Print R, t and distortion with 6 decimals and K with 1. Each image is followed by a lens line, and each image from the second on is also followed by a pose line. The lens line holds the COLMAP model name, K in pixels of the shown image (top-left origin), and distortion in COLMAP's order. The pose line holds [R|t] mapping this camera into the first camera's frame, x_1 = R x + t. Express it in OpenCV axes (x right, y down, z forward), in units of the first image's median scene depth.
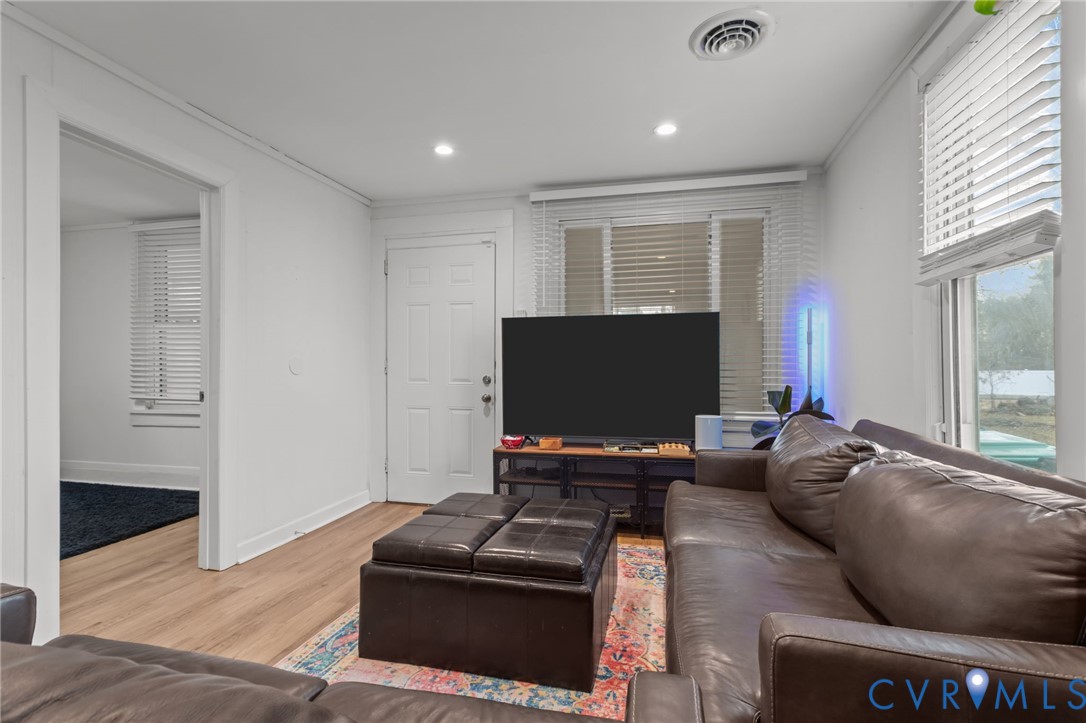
lens RADIAL K [[508.7, 0, 540.0], [0, 508.7, 369.6], [0, 0, 1]] dist [-0.021911, -0.000010]
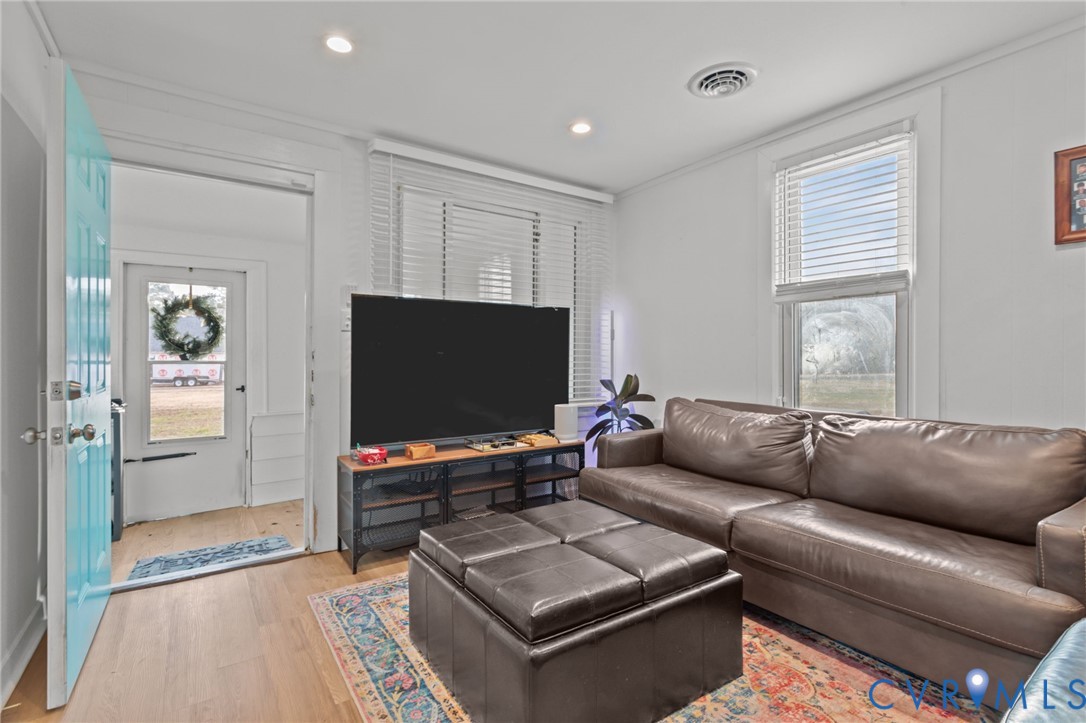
lens RADIAL K [[511.9, 0, 539.2], [0, 511.9, 361.5], [0, 0, 1]] dist [0.000074, -0.000060]
pose [[0.677301, -0.002400, 0.735702, -0.459791], [0.002424, 0.999997, 0.001031, -0.001136], [-0.735702, 0.001084, 0.677304, 0.288667]]
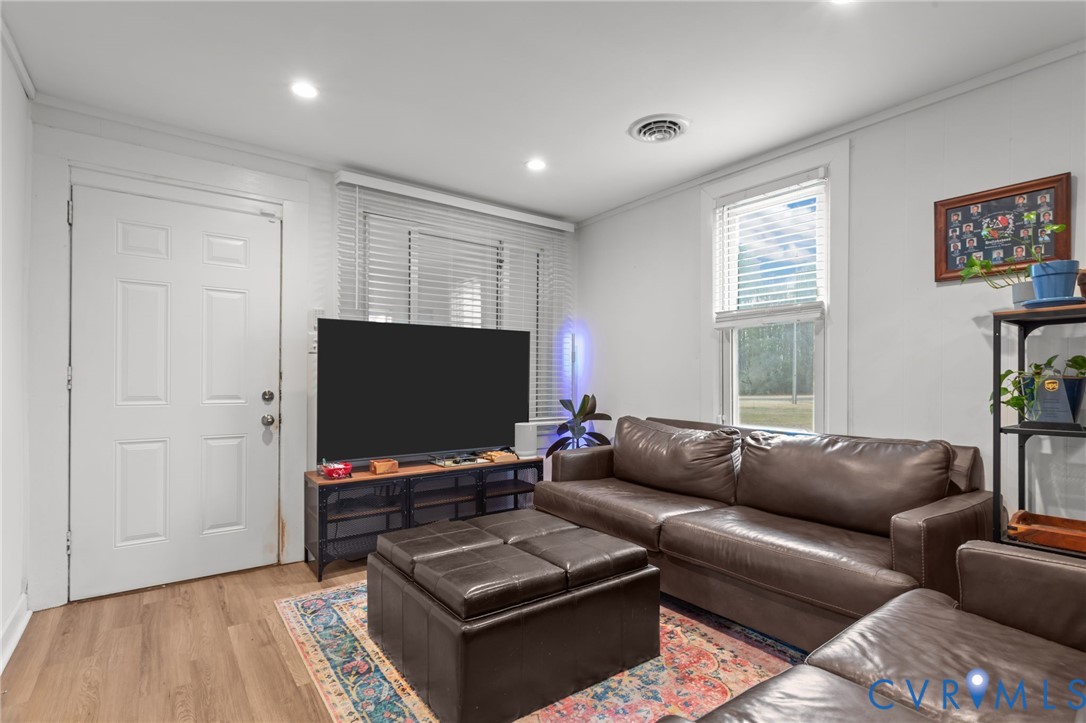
lens RADIAL K [[522.8, 0, 545.4], [0, 522.8, 382.1], [0, 0, 1]] dist [-0.000485, -0.000583]
pose [[0.644110, -0.000899, 0.764933, -0.489129], [0.000596, 1.000000, 0.000674, -0.001092], [-0.764933, 0.000022, 0.644110, 0.200821]]
